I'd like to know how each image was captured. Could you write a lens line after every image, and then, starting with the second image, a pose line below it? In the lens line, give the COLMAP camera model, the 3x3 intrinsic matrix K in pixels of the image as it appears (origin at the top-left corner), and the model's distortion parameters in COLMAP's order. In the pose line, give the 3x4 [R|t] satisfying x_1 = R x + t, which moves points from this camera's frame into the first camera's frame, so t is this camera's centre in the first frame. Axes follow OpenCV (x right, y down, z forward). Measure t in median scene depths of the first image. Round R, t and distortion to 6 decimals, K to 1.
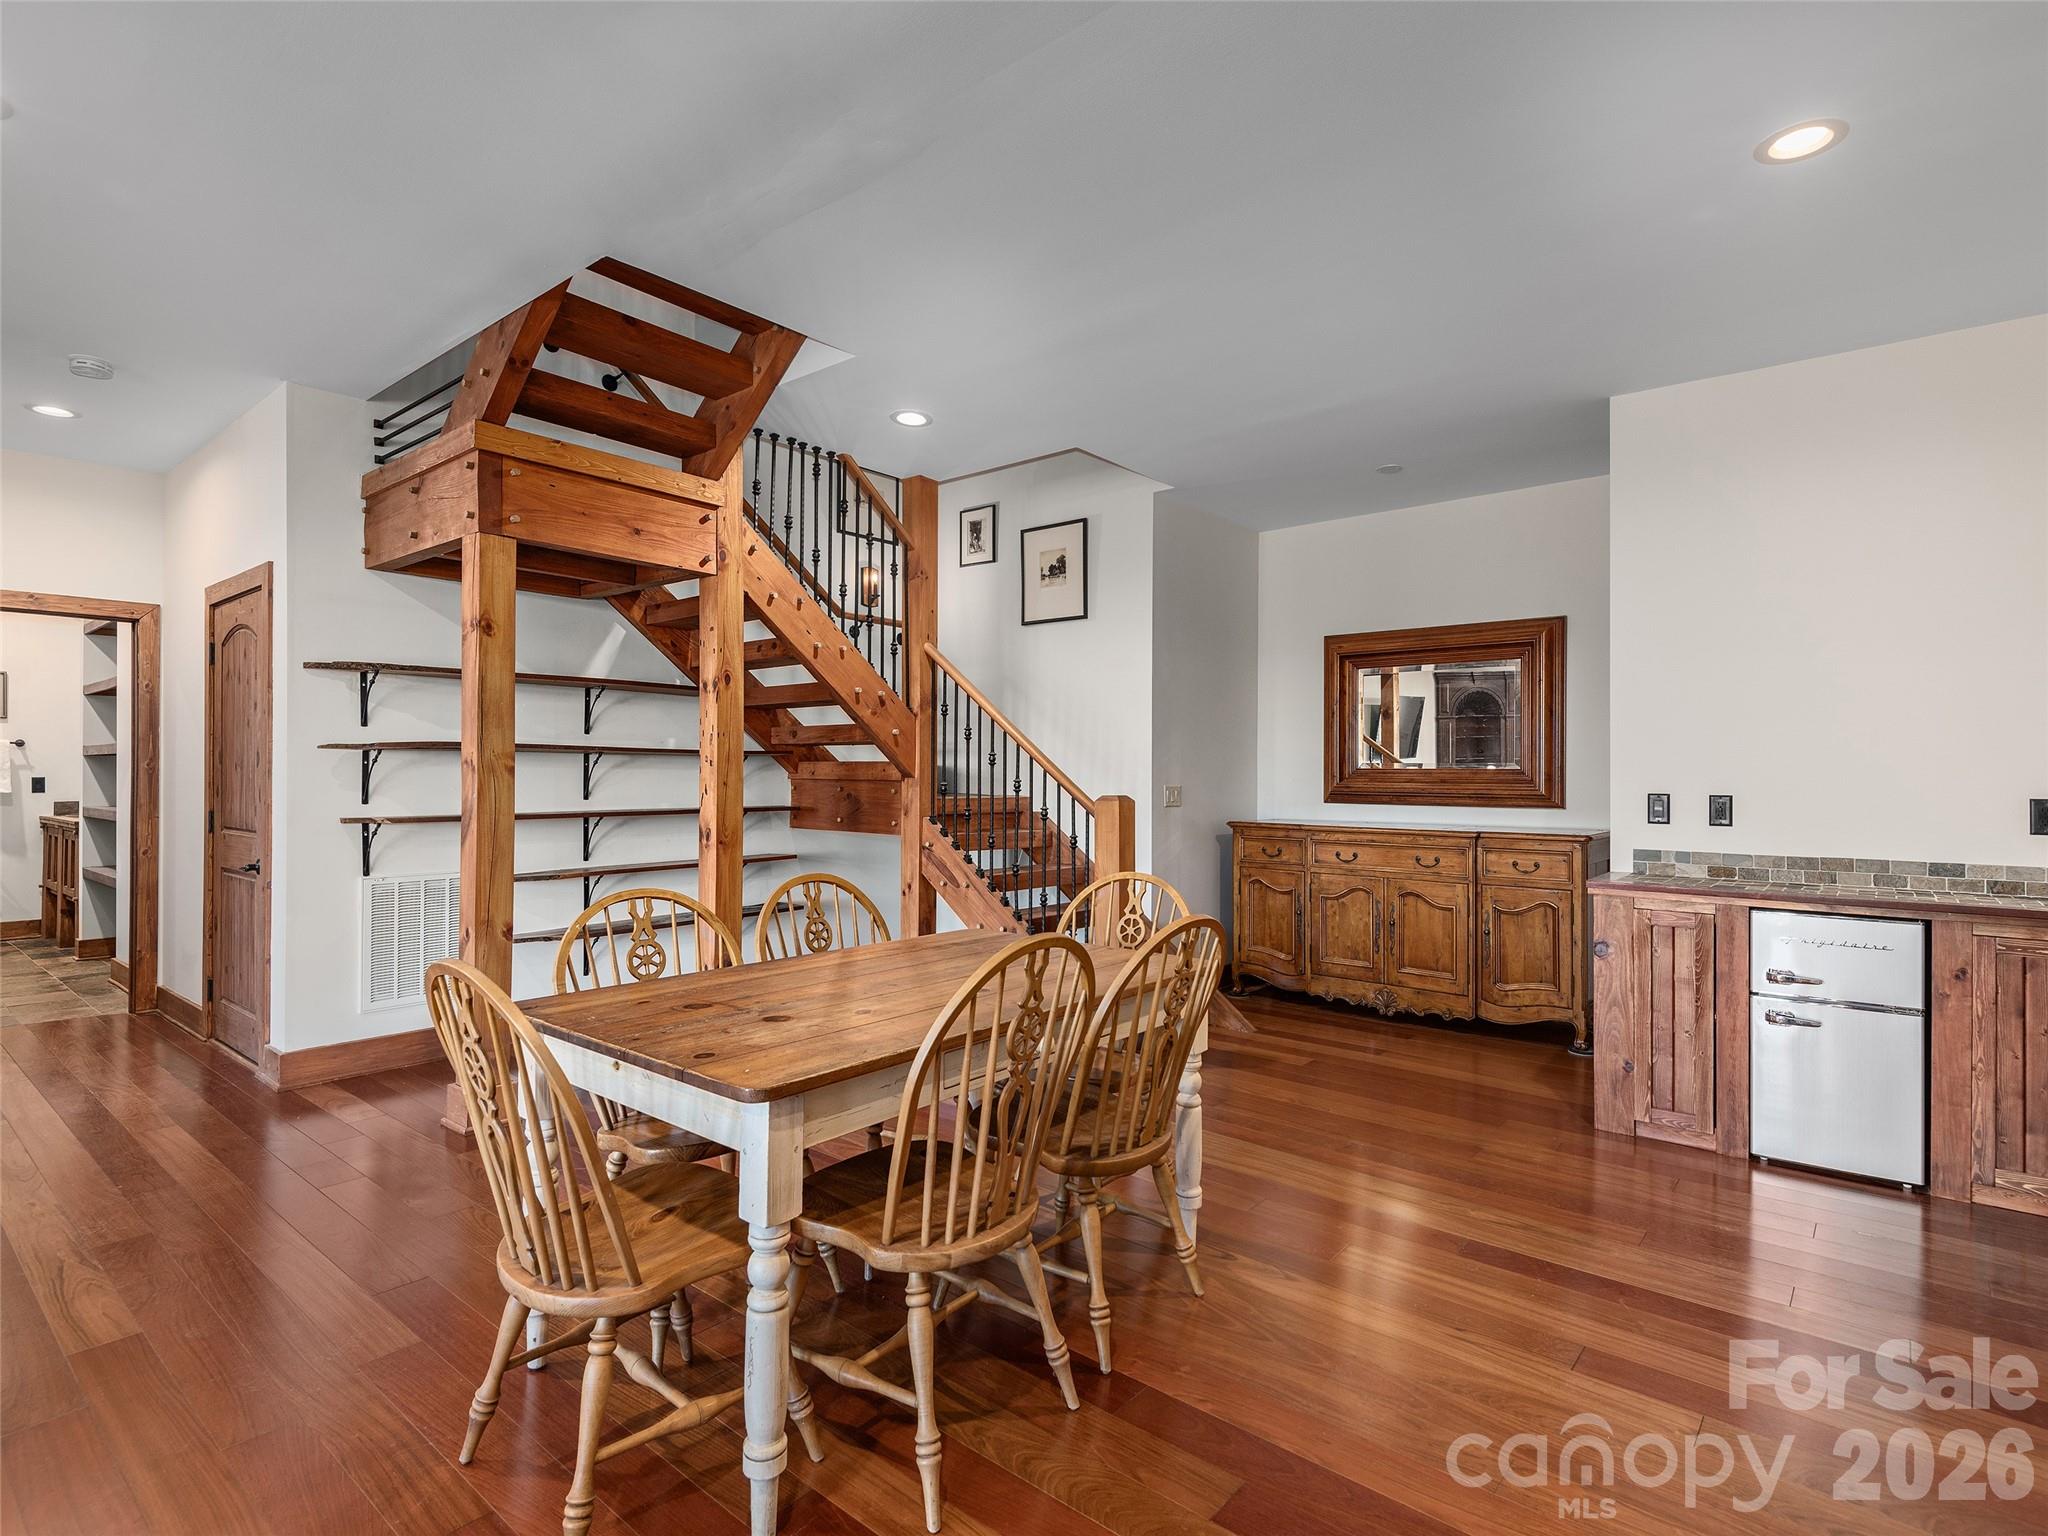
lens RADIAL K [[1024.7, 0, 1023.2], [0, 1024.7, 771.7], [0, 0, 1]] dist [0.014971, -0.012315]
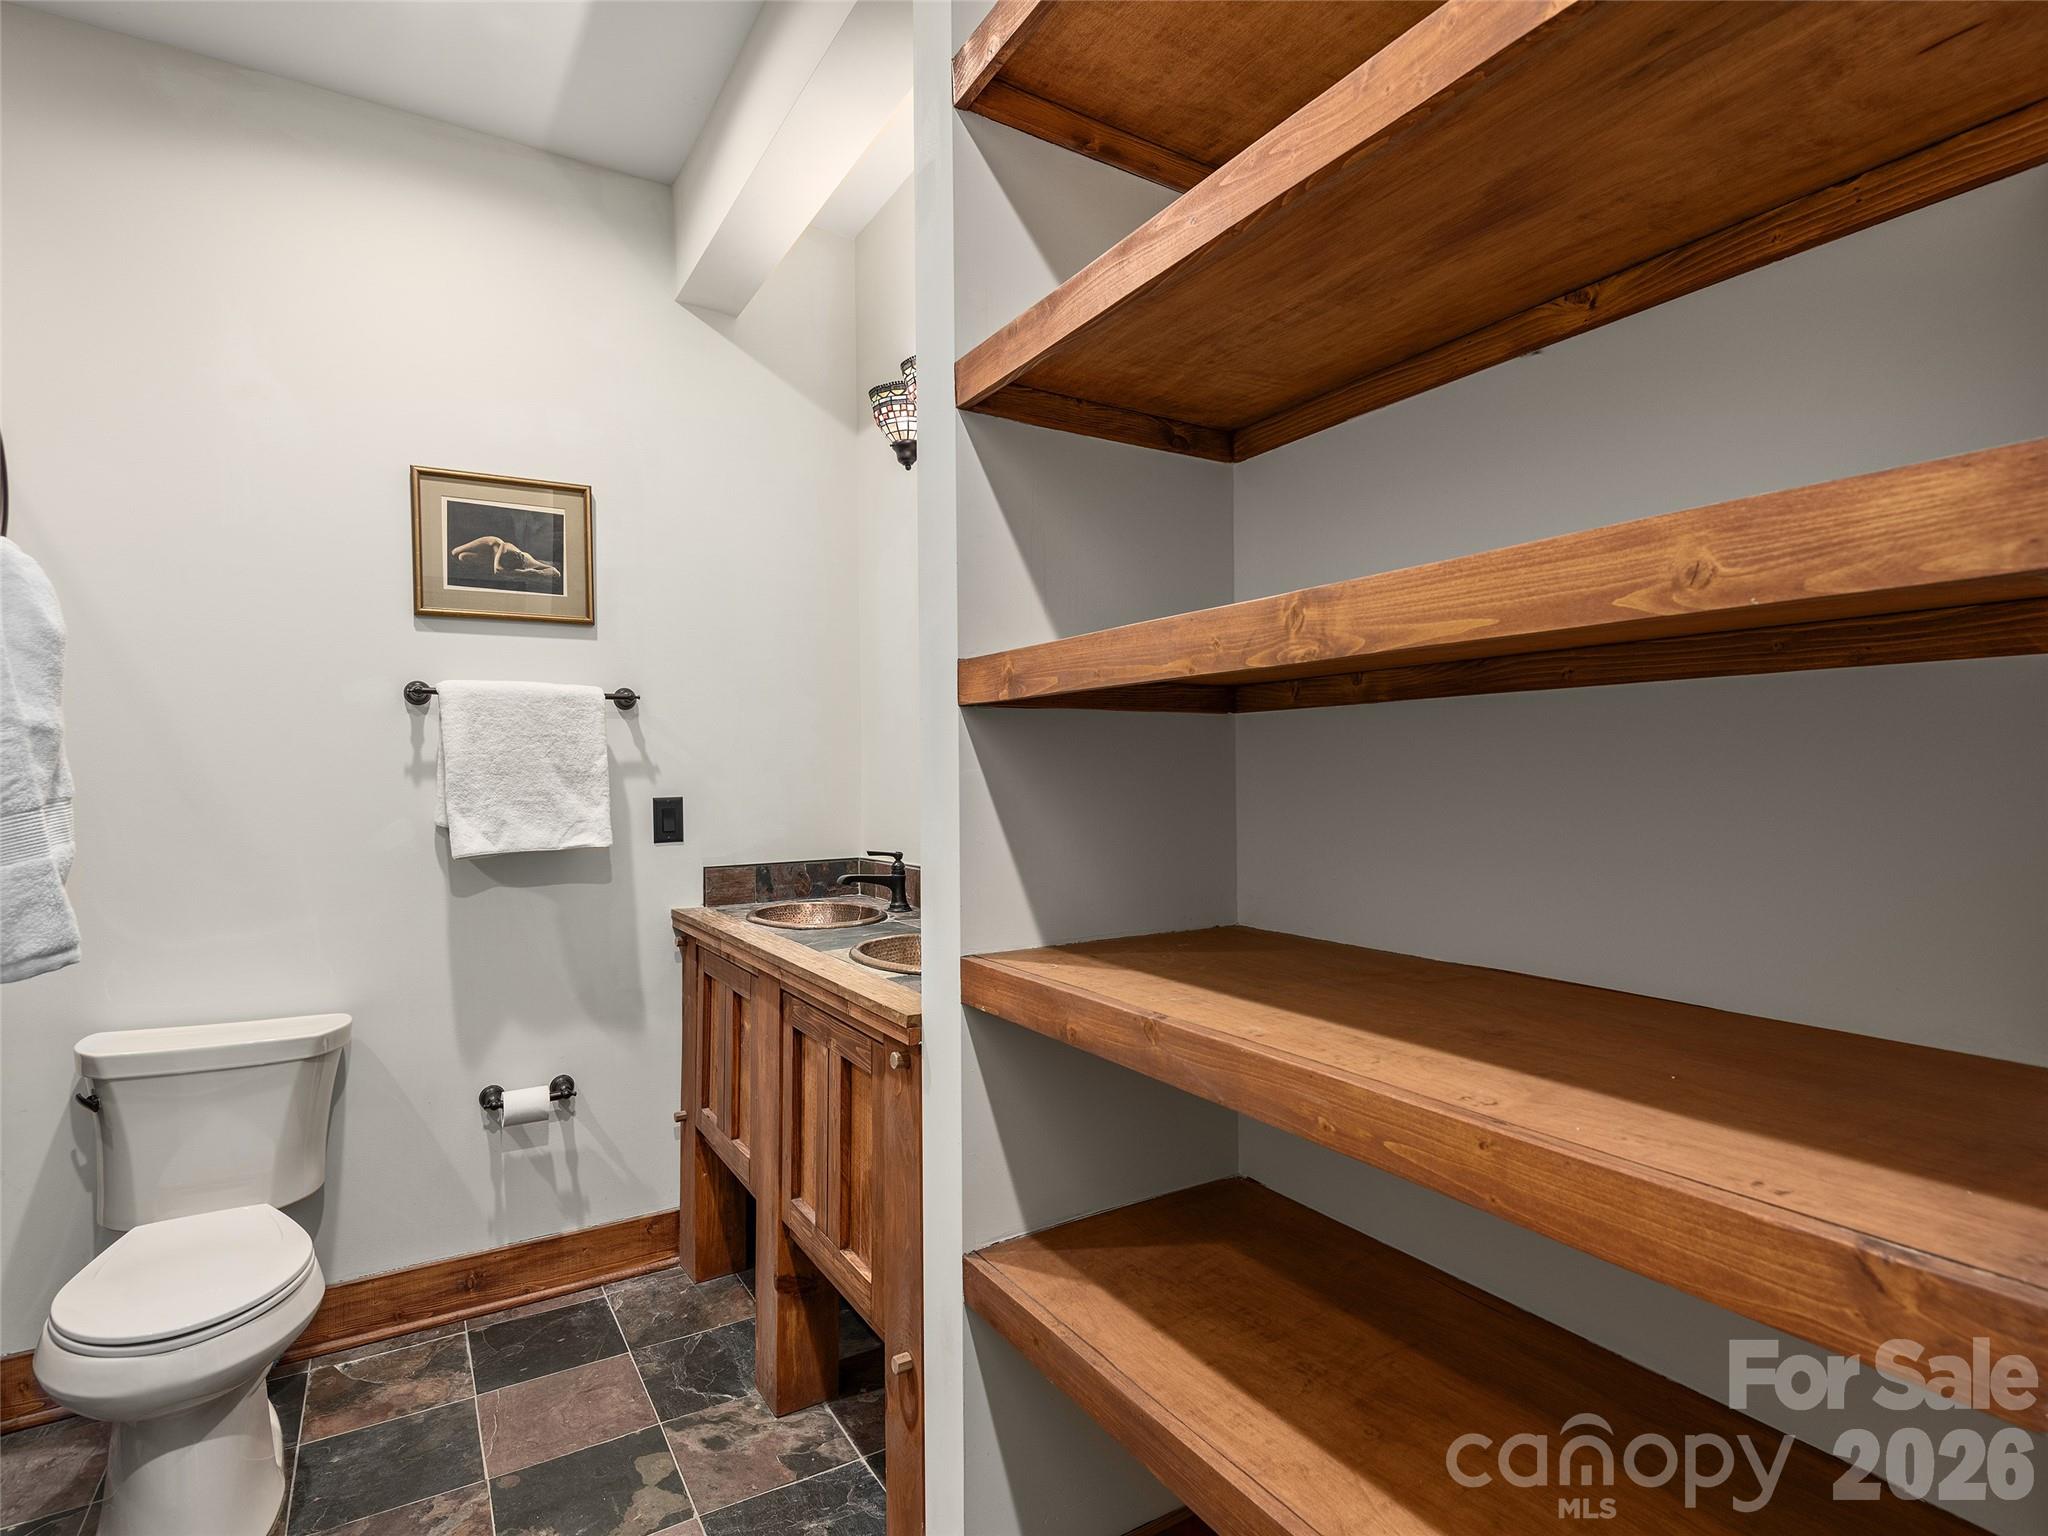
lens RADIAL K [[1024.7, 0, 1024.4], [0, 1024.7, 769.0], [0, 0, 1]] dist [0.014971, -0.012315]
pose [[0.945585, -0.006532, -0.325310, -0.341954], [0.008010, 0.999963, 0.003206, -0.002063], [0.325277, -0.005637, 0.945602, 0.332886]]
